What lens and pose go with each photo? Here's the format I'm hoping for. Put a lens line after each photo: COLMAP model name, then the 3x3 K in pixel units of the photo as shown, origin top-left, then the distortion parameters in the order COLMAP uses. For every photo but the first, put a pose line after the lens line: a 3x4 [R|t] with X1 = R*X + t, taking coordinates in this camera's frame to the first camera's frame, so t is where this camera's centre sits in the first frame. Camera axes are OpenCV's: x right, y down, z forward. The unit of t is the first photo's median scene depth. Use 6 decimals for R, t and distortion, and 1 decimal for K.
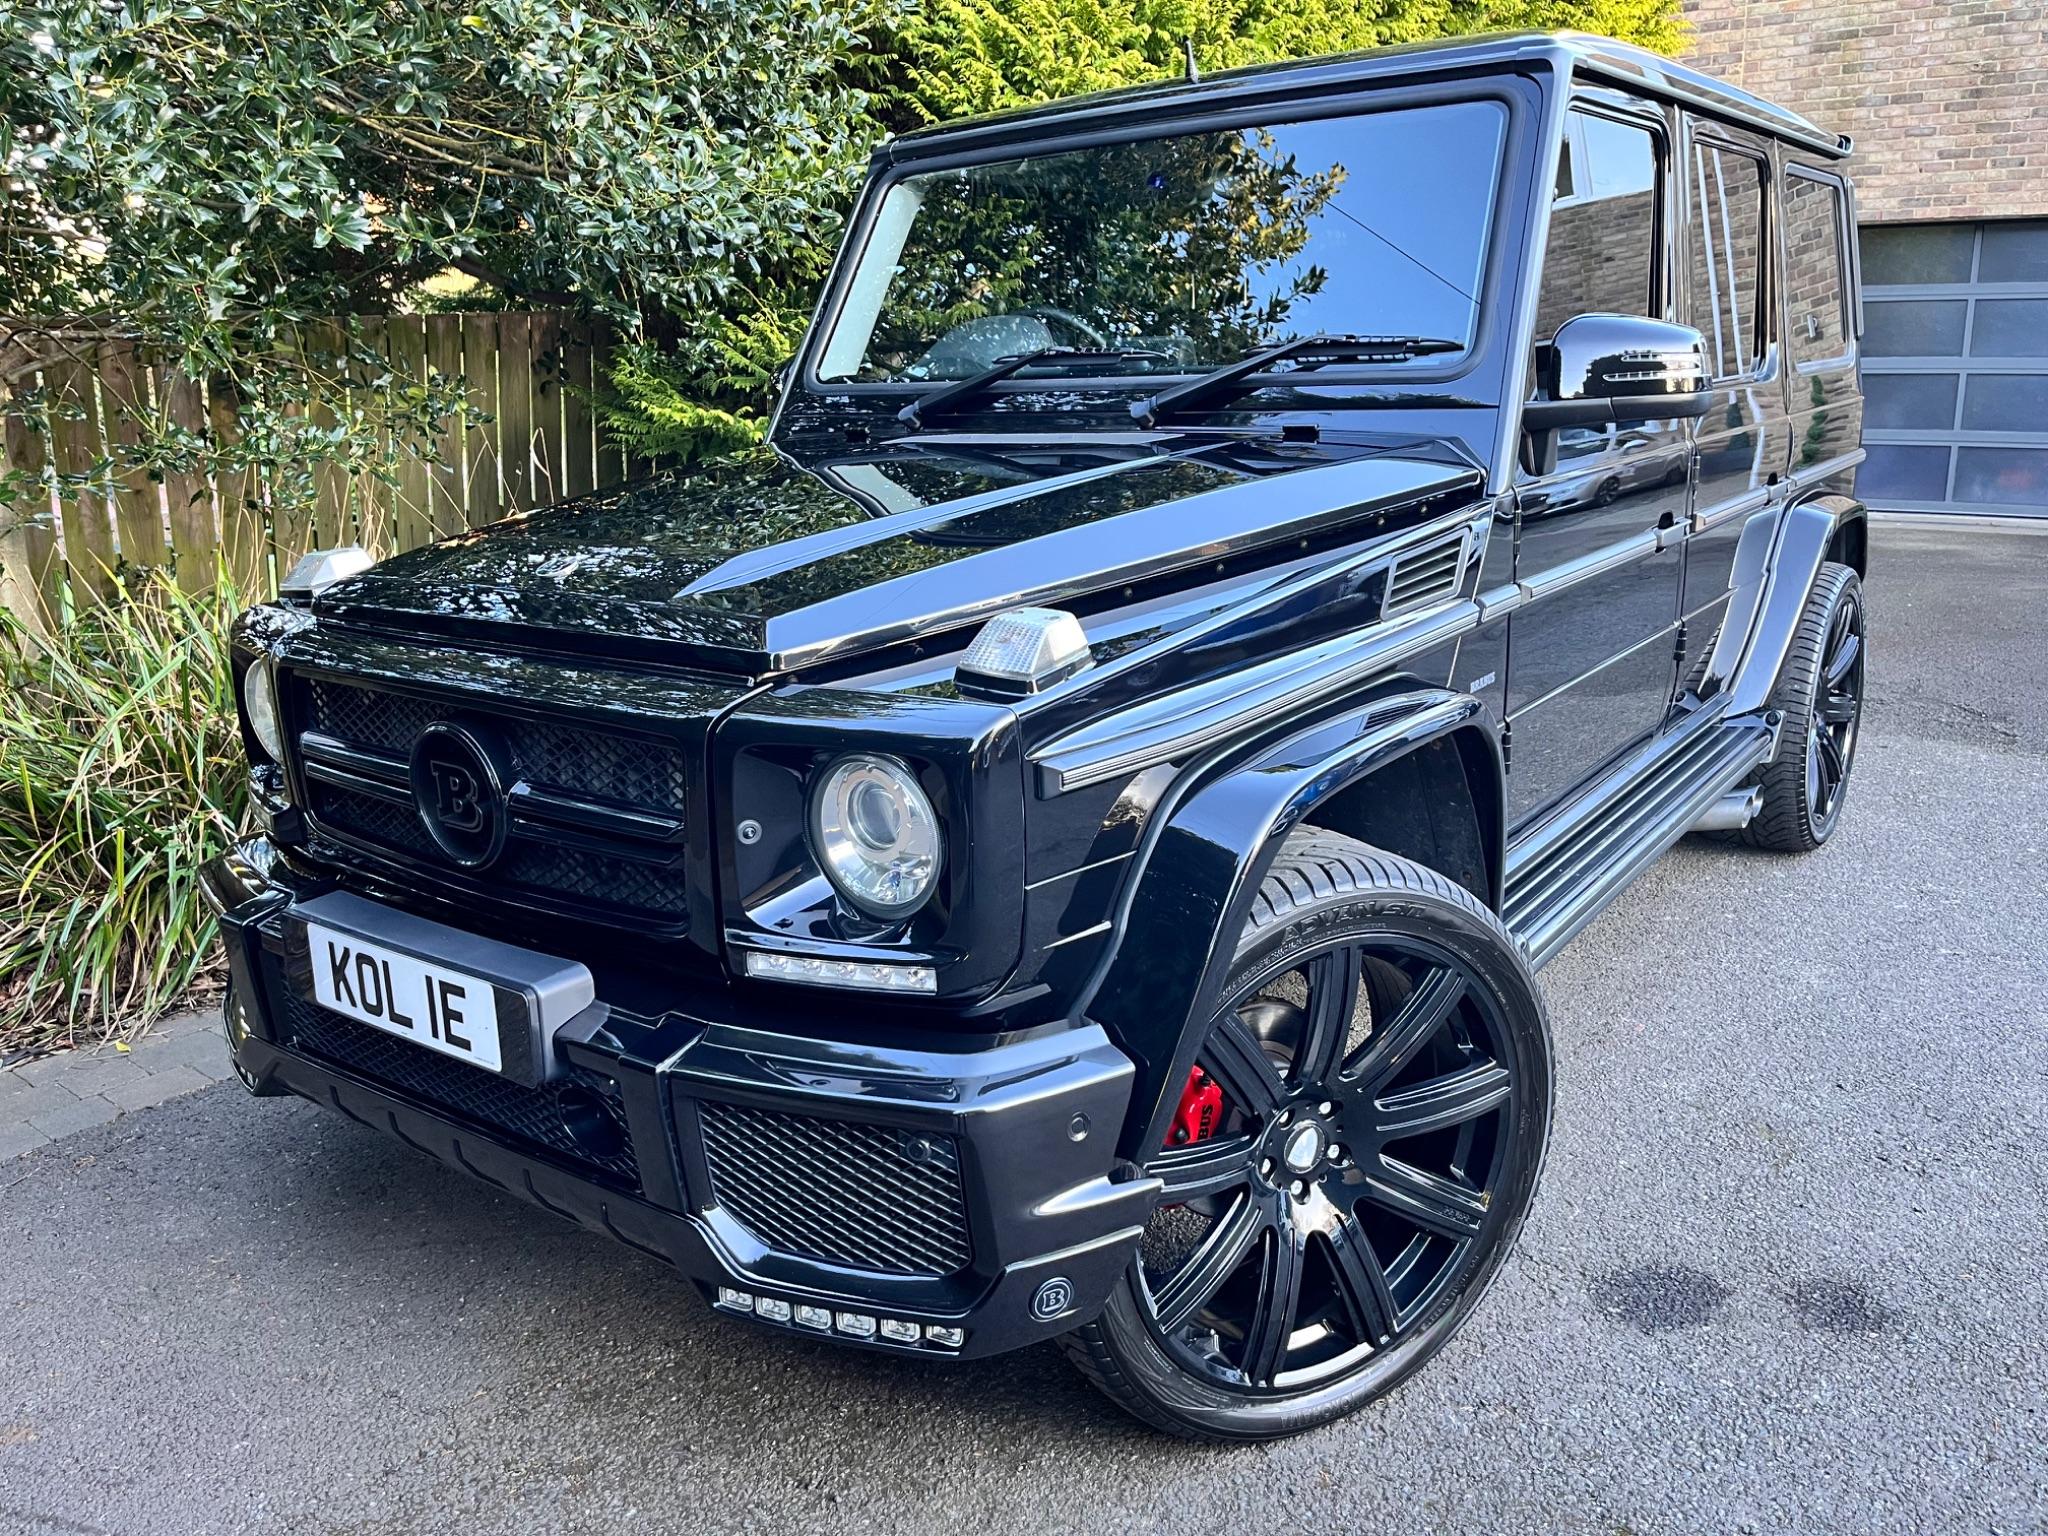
lens RADIAL K [[1543.1, 0, 1021.9], [0, 1543.1, 769.4], [0, 0, 1]] dist [0.082041, -0.121413]
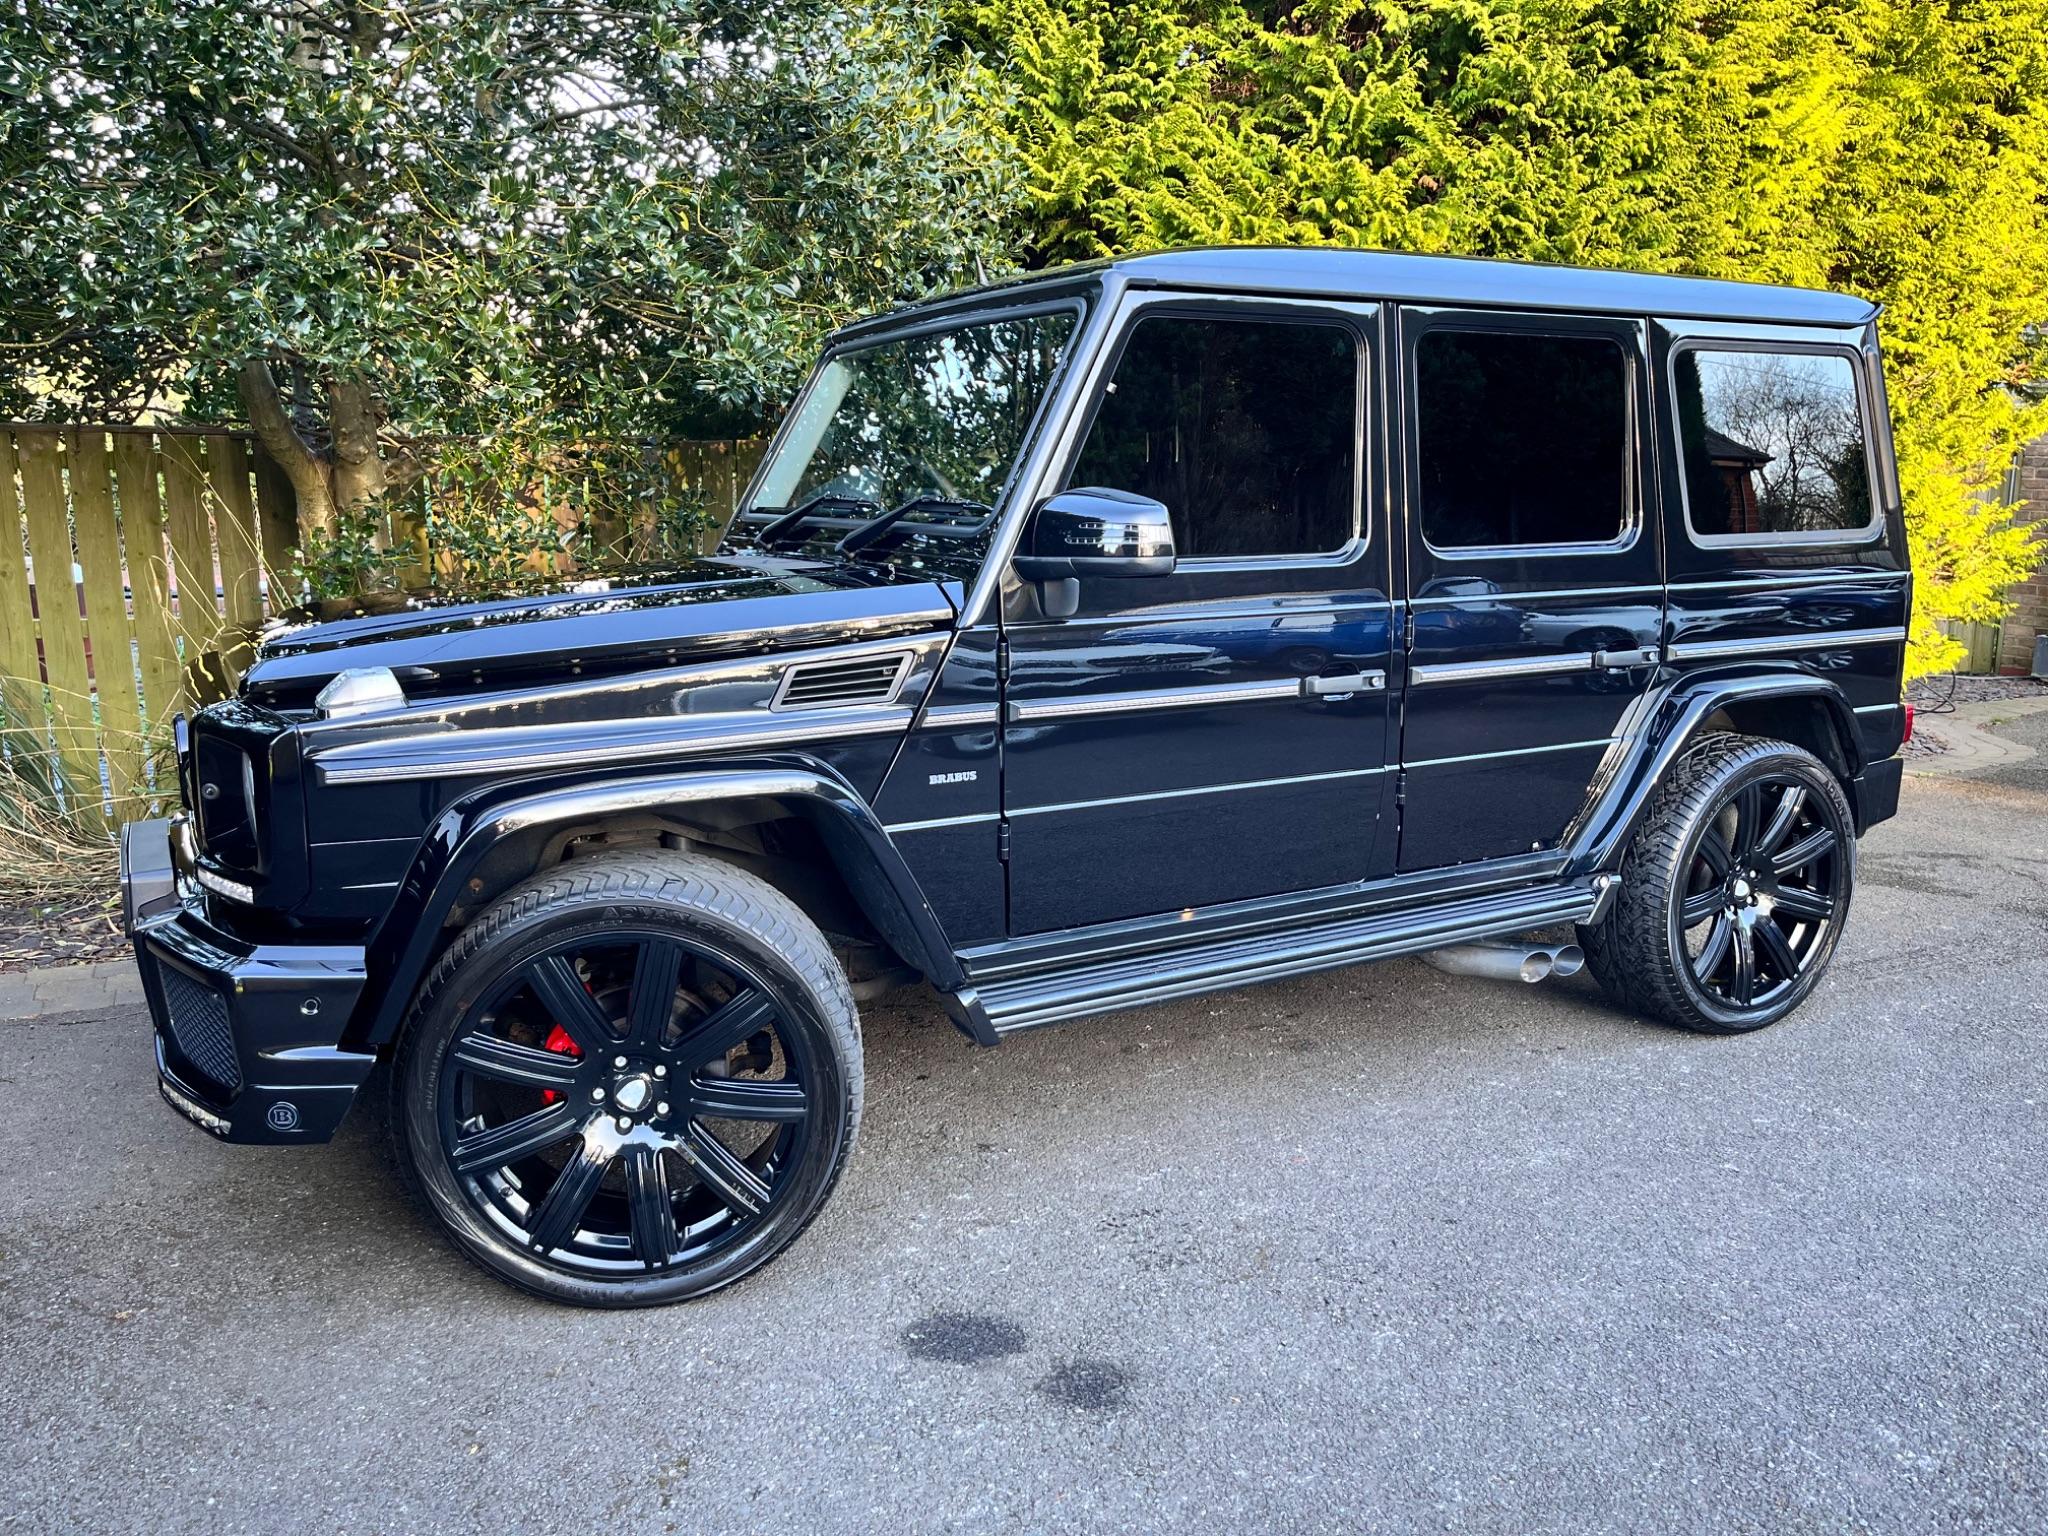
lens RADIAL K [[1546.8, 0, 1034.9], [0, 1546.8, 762.5], [0, 0, 1]] dist [0.076582, -0.116138]
pose [[0.906883, 0.111657, -0.406319, 0.581248], [-0.140630, 0.989169, -0.042054, -0.025023], [0.397223, 0.095278, 0.912763, -0.038797]]
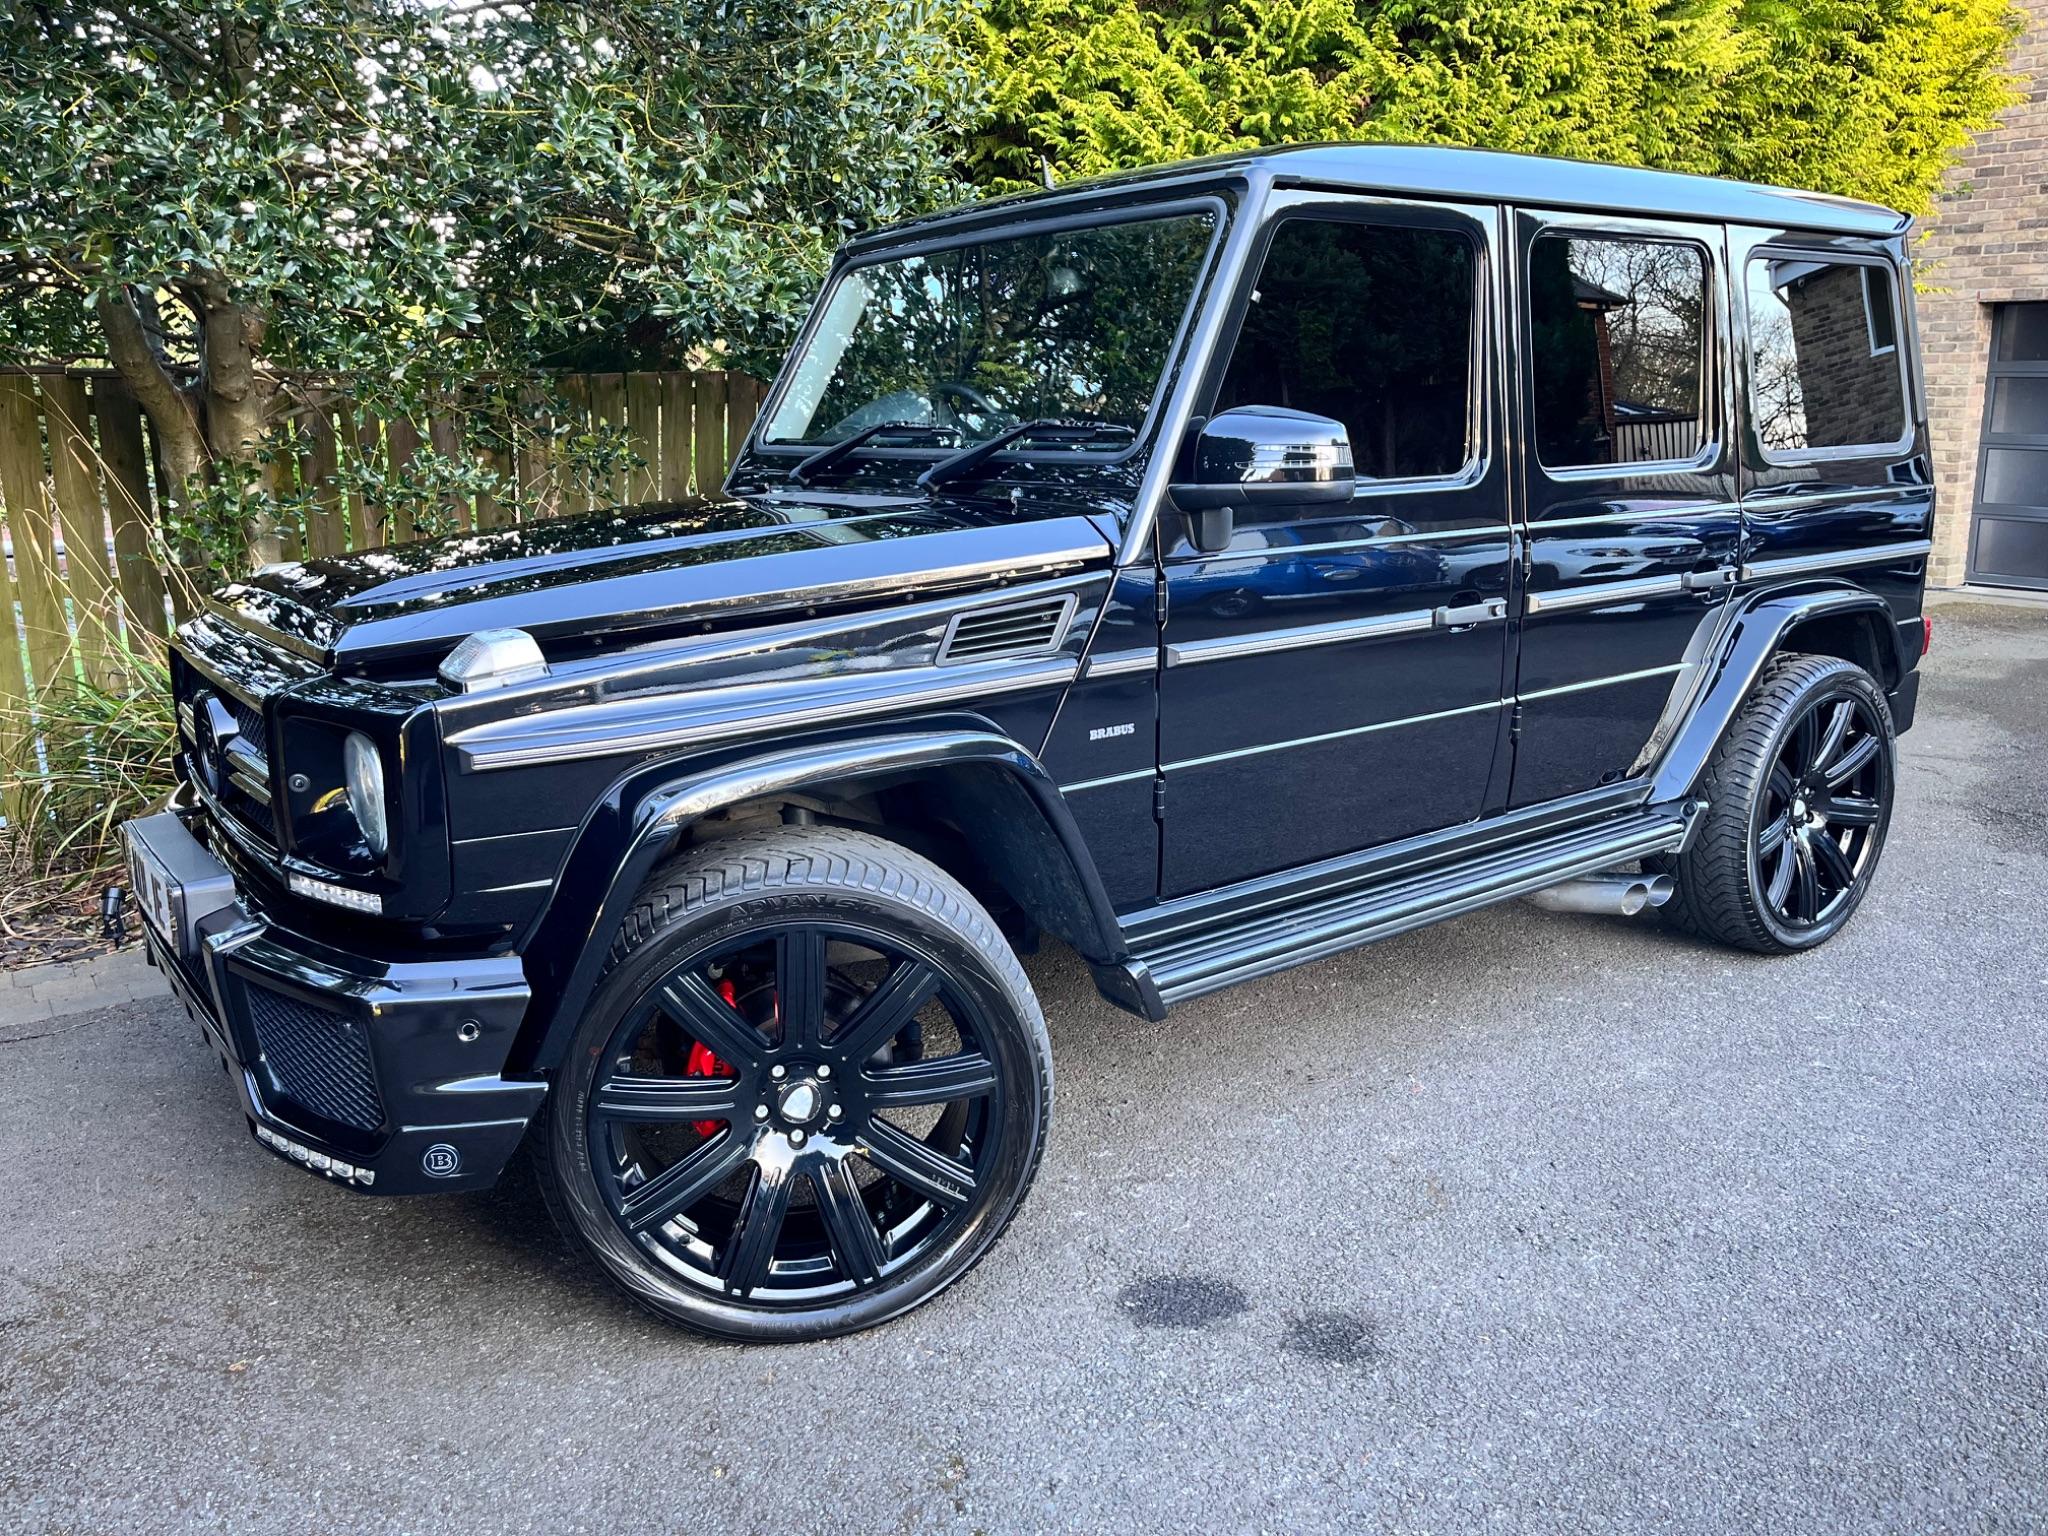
lens RADIAL K [[1545.8, 0, 1029.4], [0, 1545.8, 767.5], [0, 0, 1]] dist [0.076122, -0.114503]
pose [[0.958828, 0.084107, -0.271248, 0.380700], [-0.092217, 0.995589, -0.017269, -0.003696], [0.268599, 0.041572, 0.962355, -0.061746]]
